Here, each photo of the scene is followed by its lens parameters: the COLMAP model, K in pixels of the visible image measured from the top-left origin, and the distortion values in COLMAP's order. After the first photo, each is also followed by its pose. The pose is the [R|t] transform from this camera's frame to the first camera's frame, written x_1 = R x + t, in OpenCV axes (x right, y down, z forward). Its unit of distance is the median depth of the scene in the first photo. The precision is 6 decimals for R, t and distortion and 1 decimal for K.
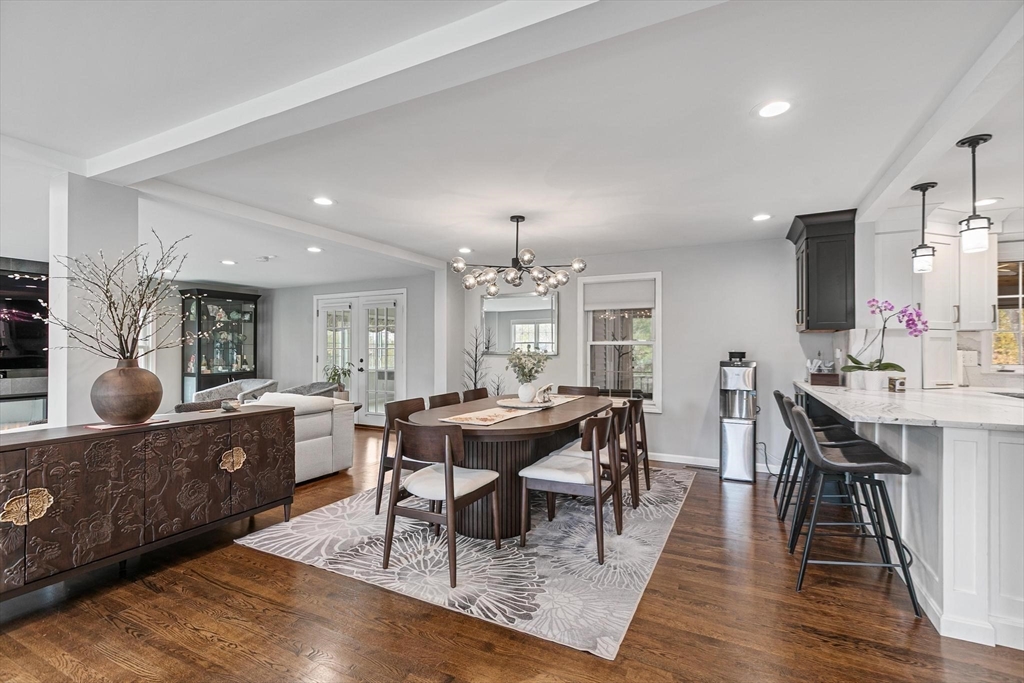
lens RADIAL K [[454.7, 0, 512.5], [0, 454.7, 345.1], [0, 0, 1]] dist [0.000089, -0.001332]
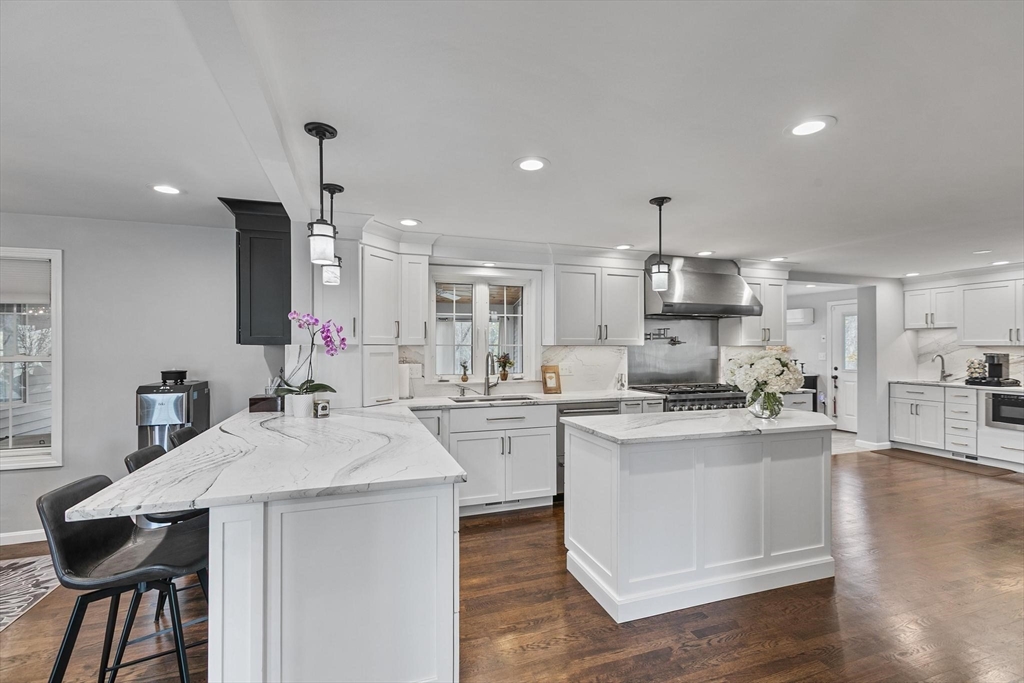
lens RADIAL K [[454.7, 0, 515.0], [0, 454.7, 343.9], [0, 0, 1]] dist [0.000089, -0.001332]
pose [[0.691766, 0.000132, 0.722122, 0.432420], [-0.000519, 1.000000, 0.000315, -0.037525], [-0.722122, -0.000593, 0.691766, 0.104589]]
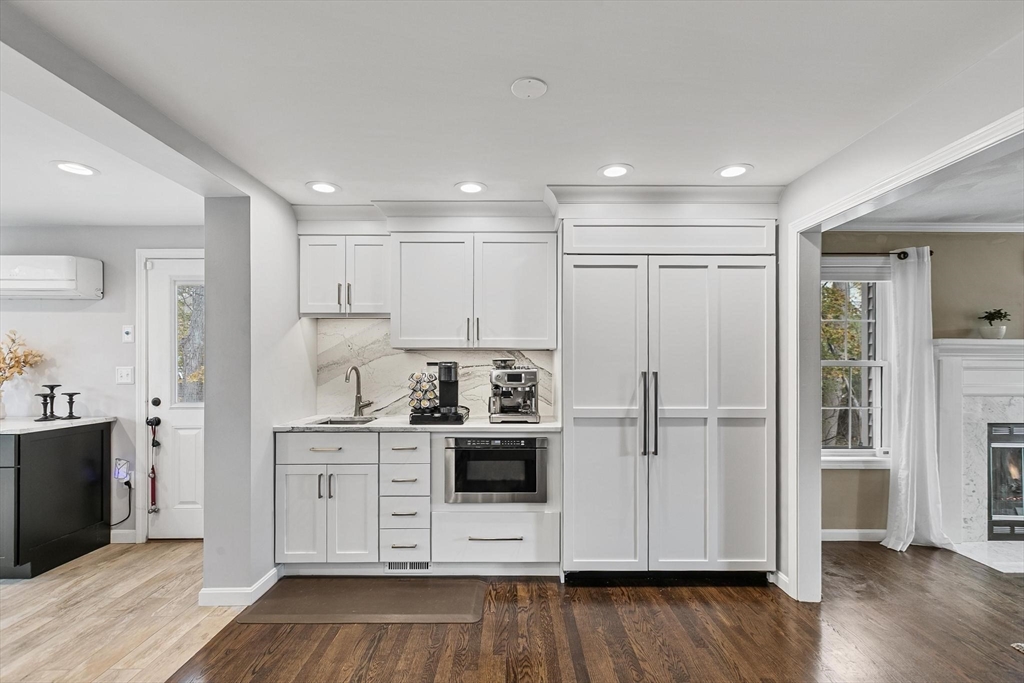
lens RADIAL K [[454.7, 0, 508.2], [0, 454.7, 363.3], [0, 0, 1]] dist [0.000089, -0.001332]
pose [[-0.458757, -0.002433, 0.888559, 1.846214], [-0.004859, 0.999988, 0.000229, -0.004708], [-0.888549, -0.004213, -0.458763, 0.278221]]
